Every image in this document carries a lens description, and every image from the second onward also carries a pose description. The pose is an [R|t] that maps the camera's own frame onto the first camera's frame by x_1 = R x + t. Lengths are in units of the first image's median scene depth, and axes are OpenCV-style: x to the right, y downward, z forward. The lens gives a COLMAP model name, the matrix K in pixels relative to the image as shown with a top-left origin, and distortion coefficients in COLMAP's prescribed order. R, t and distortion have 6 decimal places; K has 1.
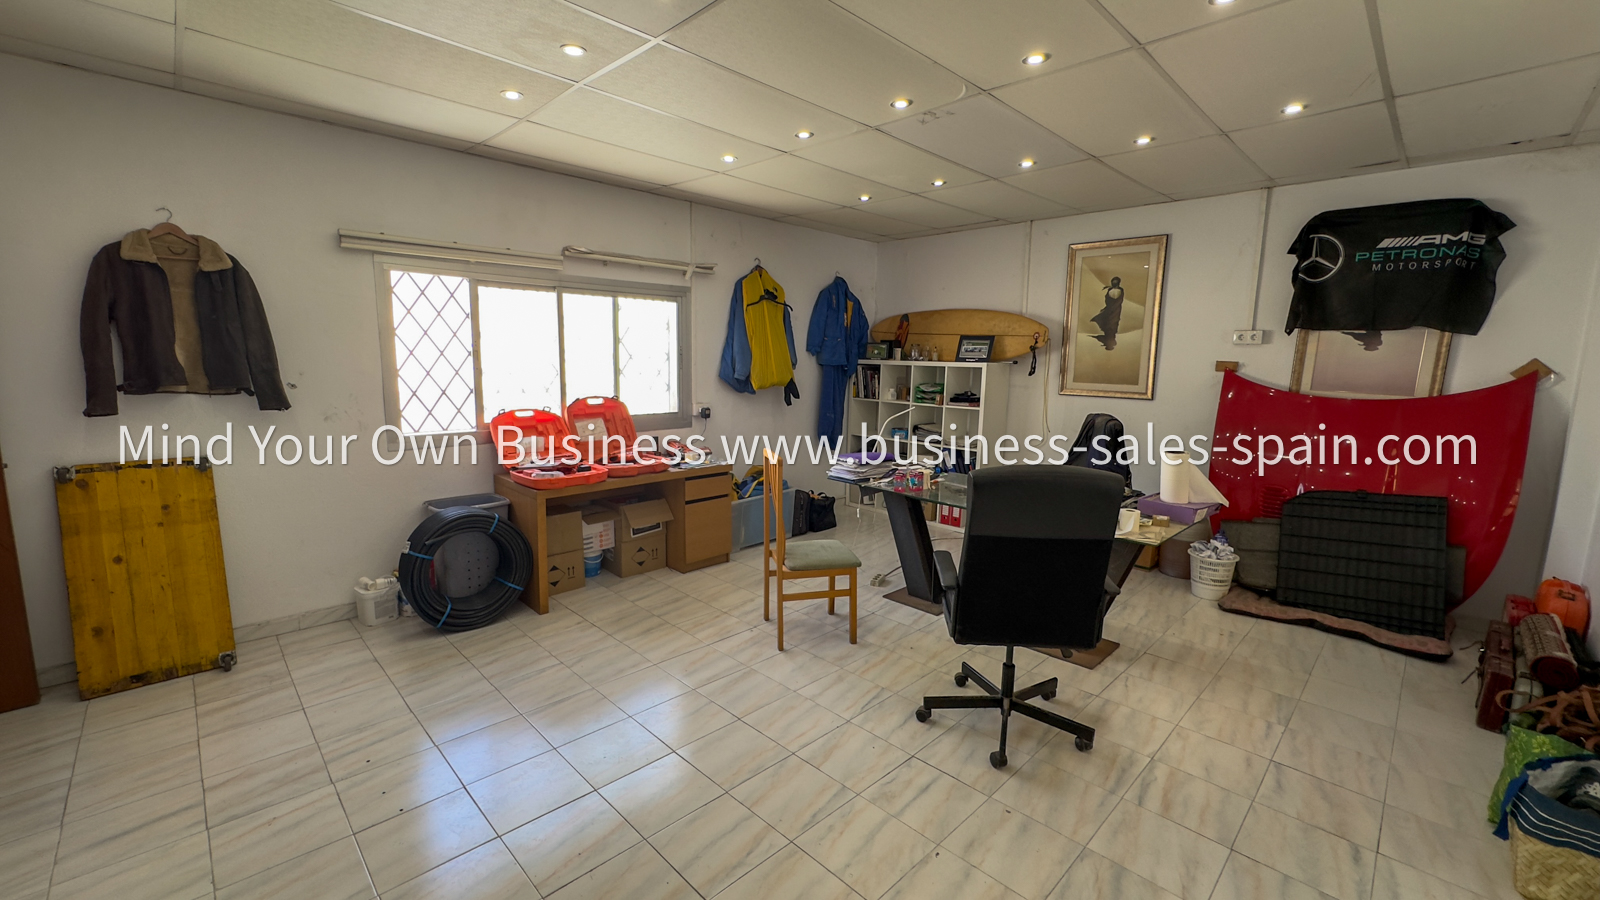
lens RADIAL K [[639.5, 0, 797.8], [0, 639.5, 446.5], [0, 0, 1]] dist [-0.000975, -0.000085]
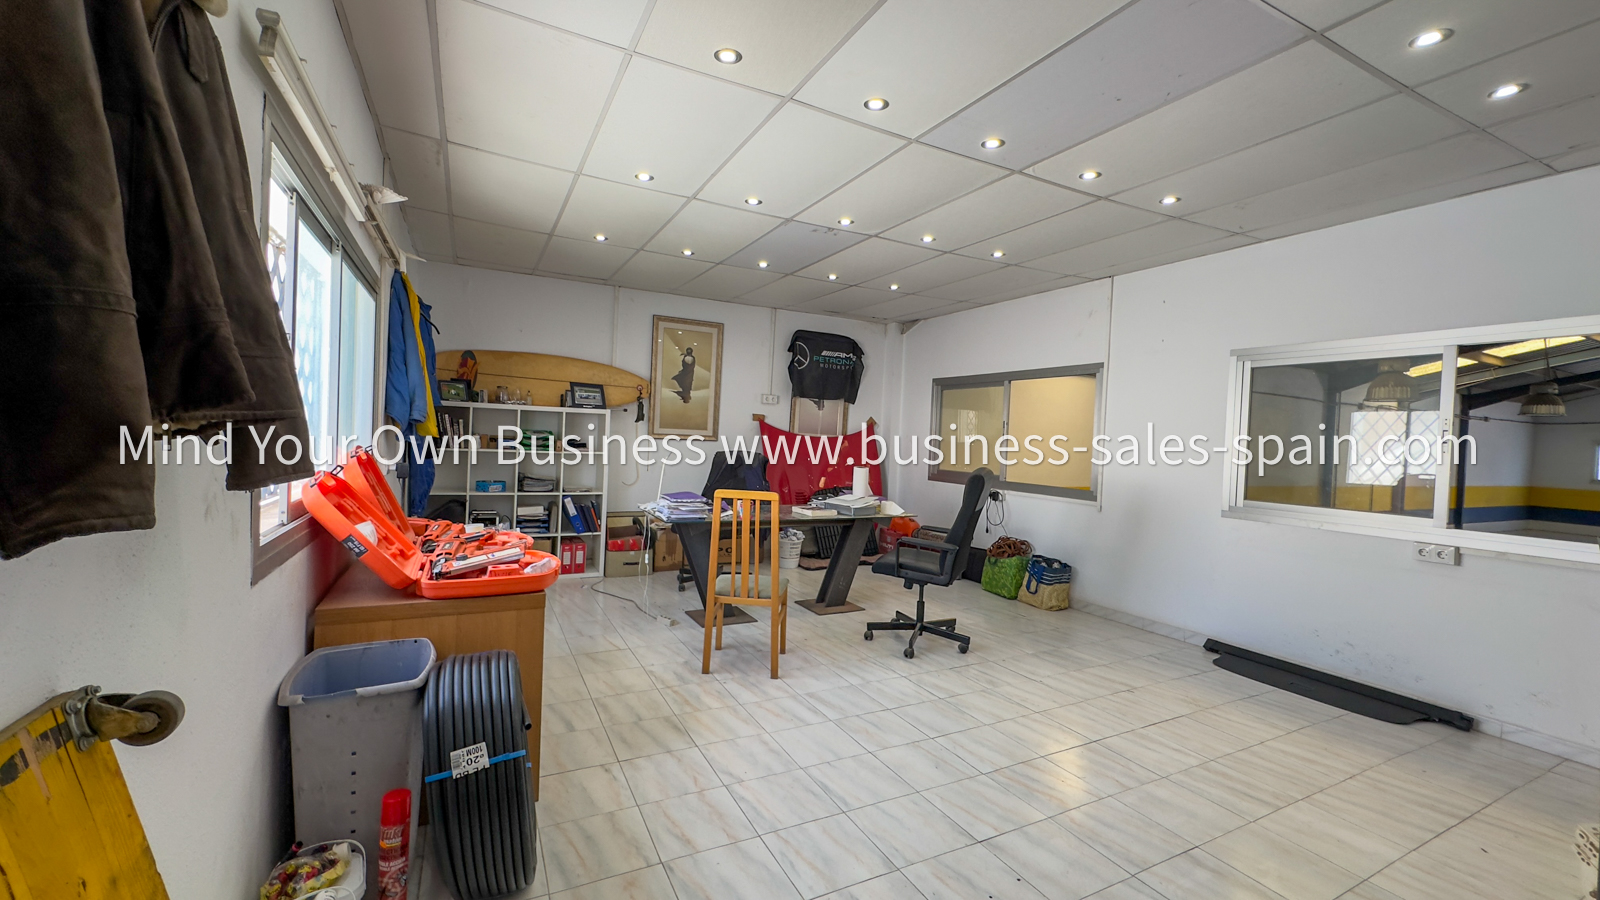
lens RADIAL K [[639.5, 0, 800.5], [0, 639.5, 452.0], [0, 0, 1]] dist [-0.000975, -0.000085]
pose [[0.299058, -0.029190, 0.953788, -0.867271], [0.101549, 0.994830, -0.001394, -0.037530], [-0.948816, 0.097273, 0.300476, 0.532617]]
